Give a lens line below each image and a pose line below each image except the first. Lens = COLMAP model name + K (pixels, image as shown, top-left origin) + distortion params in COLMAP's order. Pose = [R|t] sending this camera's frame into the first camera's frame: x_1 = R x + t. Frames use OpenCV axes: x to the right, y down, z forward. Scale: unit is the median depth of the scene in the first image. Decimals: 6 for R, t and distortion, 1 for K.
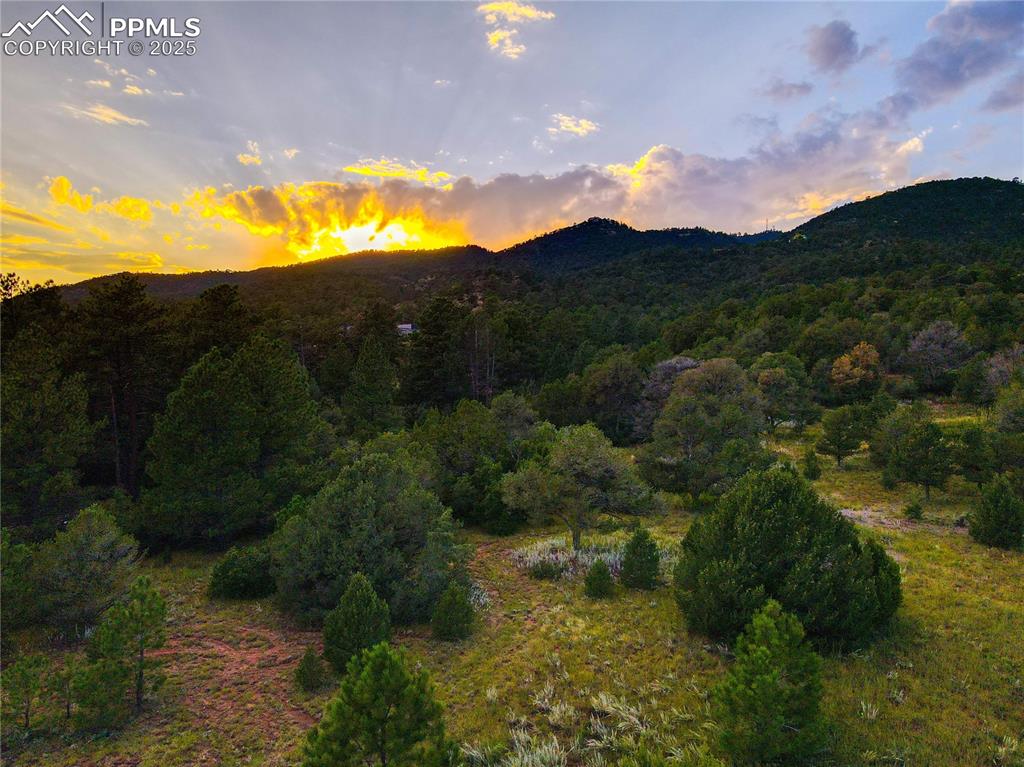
lens RADIAL K [[719.9, 0, 513.9], [0, 719.9, 423.8], [0, 0, 1]] dist [-0.001685, -0.001036]
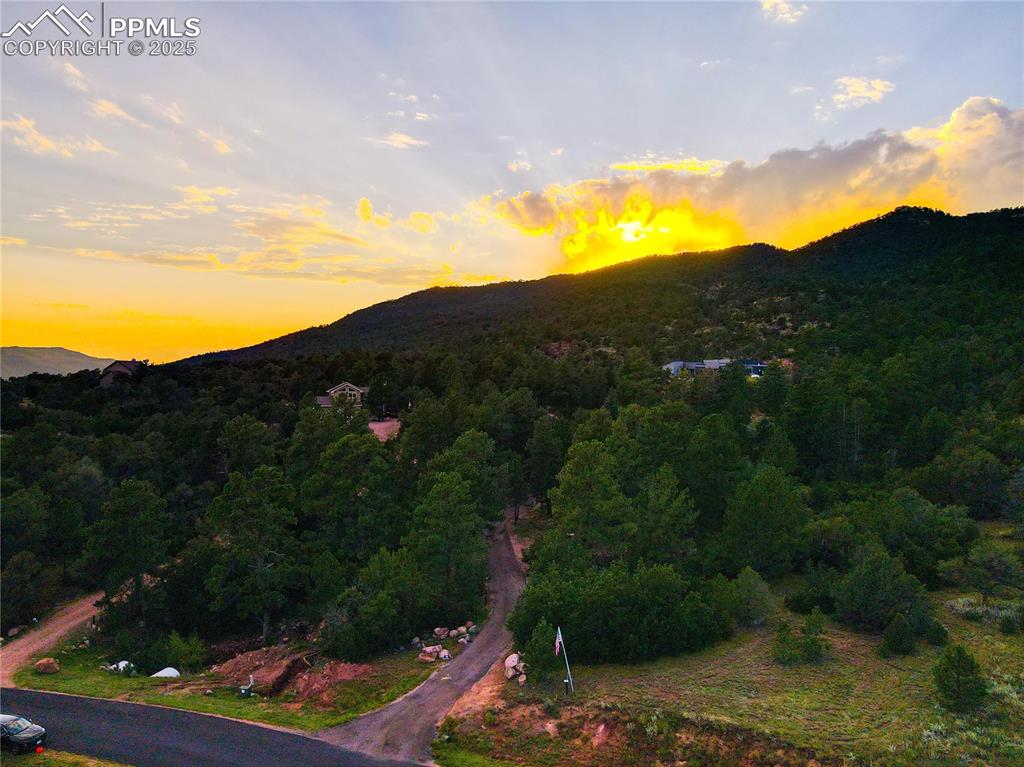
lens RADIAL K [[736.0, 0, 511.2], [0, 736.0, 379.8], [0, 0, 1]] dist [-0.004455, -0.008732]
pose [[0.931504, -0.004350, -0.363704, -0.225807], [-0.015518, 0.998543, -0.051687, -0.180227], [0.363399, 0.053791, 0.930079, -0.765108]]
